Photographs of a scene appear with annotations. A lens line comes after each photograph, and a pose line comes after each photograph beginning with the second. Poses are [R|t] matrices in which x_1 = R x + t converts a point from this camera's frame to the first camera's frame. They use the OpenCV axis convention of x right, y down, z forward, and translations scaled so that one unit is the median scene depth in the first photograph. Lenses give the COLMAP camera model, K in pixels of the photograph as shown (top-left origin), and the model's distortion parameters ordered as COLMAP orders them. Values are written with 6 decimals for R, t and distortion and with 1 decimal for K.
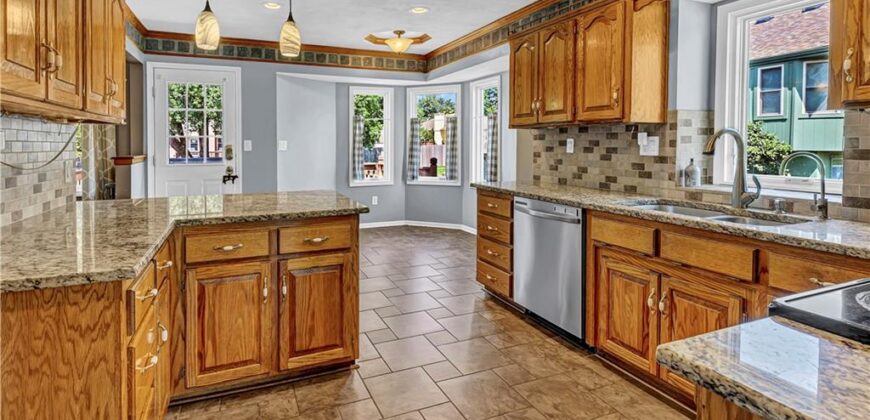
lens RADIAL K [[403.6, 0, 387.1], [0, 403.6, 153.2], [0, 0, 1]] dist [0.017746, -0.003101]
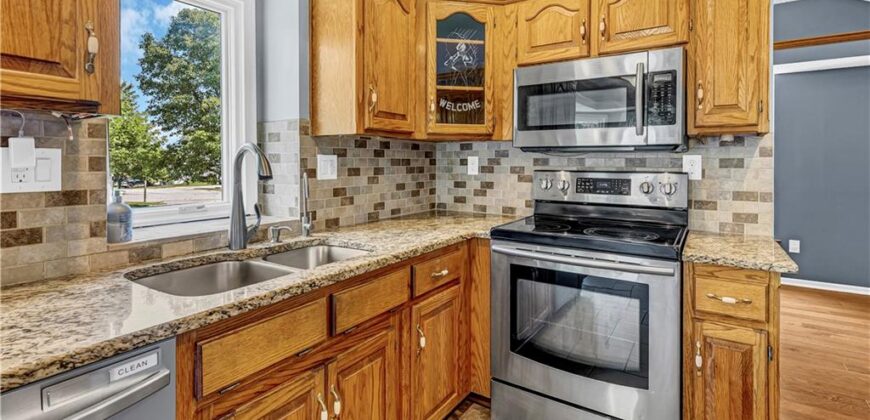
lens RADIAL K [[403.6, 0, 444.2], [0, 403.6, 164.3], [0, 0, 1]] dist [0.017746, -0.003101]
pose [[-0.599784, -0.003491, 0.800154, 0.020786], [0.018588, 0.999660, 0.018295, -0.020875], [-0.799946, 0.025846, -0.599515, 0.796547]]
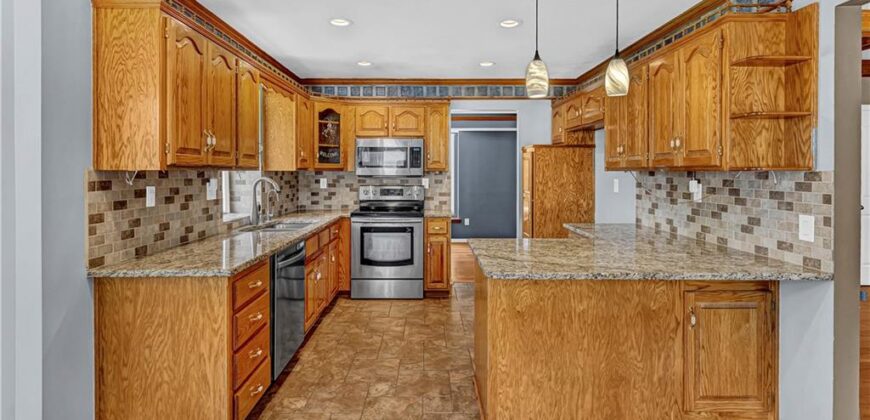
lens RADIAL K [[403.6, 0, 426.2], [0, 403.6, 177.6], [0, 0, 1]] dist [0.017746, -0.003101]
pose [[-0.939536, -0.002300, 0.342441, -0.257014], [0.009979, 0.999369, 0.034090, -0.076308], [-0.342304, 0.035446, -0.938920, 1.618521]]
